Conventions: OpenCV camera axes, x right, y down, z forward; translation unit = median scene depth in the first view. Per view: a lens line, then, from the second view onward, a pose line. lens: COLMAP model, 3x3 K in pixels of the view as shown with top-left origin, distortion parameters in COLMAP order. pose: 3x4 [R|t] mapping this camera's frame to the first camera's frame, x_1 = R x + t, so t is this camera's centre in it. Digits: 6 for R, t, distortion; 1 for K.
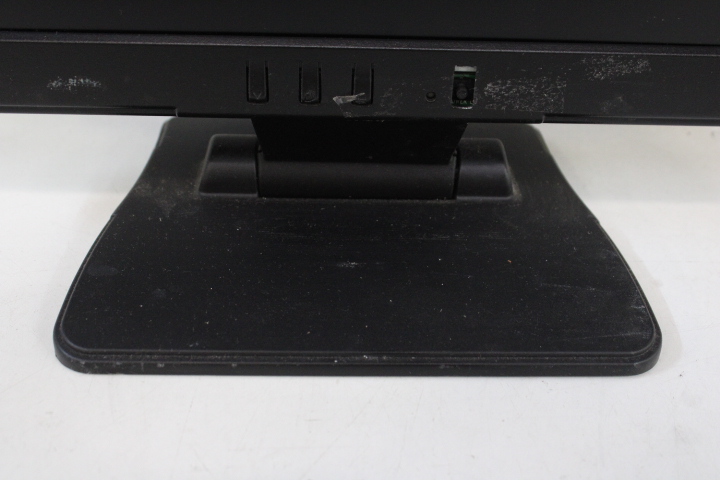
lens RADIAL K [[911.0, 0, 360.0], [0, 911.0, 240.0], [0, 0, 1]] dist [-0.089274, -0.029850]
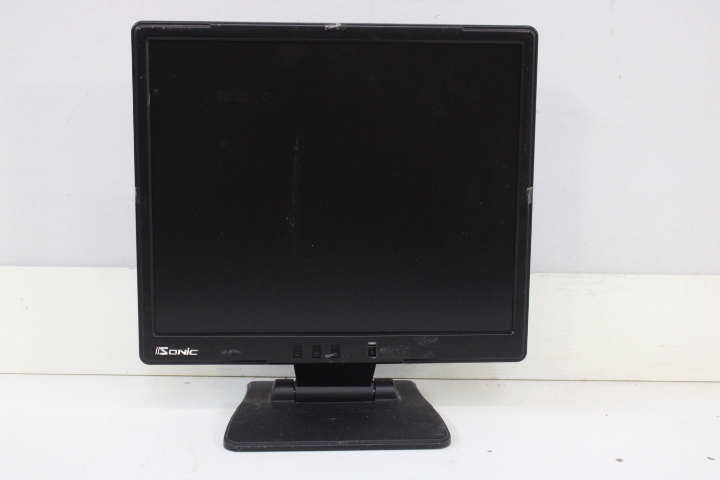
lens RADIAL K [[1052.2, 0, 360.0], [0, 1052.2, 240.0], [0, 0, 1]] dist [-0.033579, 0.017499]
pose [[0.998962, -0.027996, 0.035926, -0.028003], [0.040003, 0.916437, -0.398175, 0.787844], [-0.021777, 0.399199, 0.916606, -2.041913]]
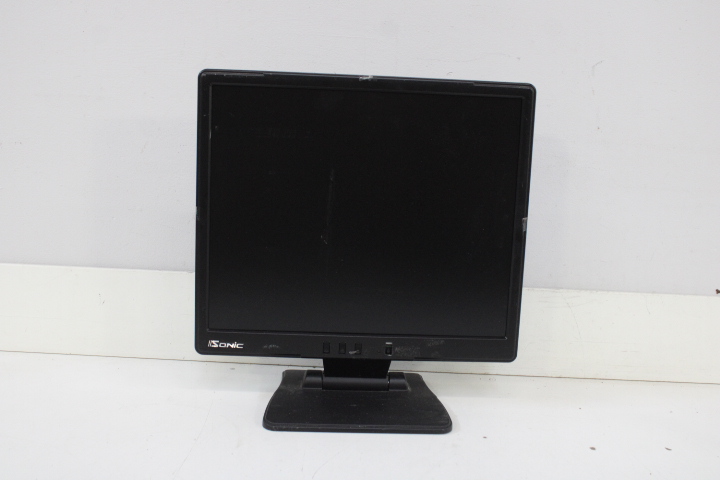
lens RADIAL K [[819.8, 0, 360.0], [0, 819.8, 240.0], [0, 0, 1]] dist [-0.081600, -0.004688]
pose [[0.999540, 0.005962, 0.029735, -0.080231], [0.006624, 0.913893, -0.405902, 0.670264], [-0.029594, 0.405912, 0.913433, -1.859836]]
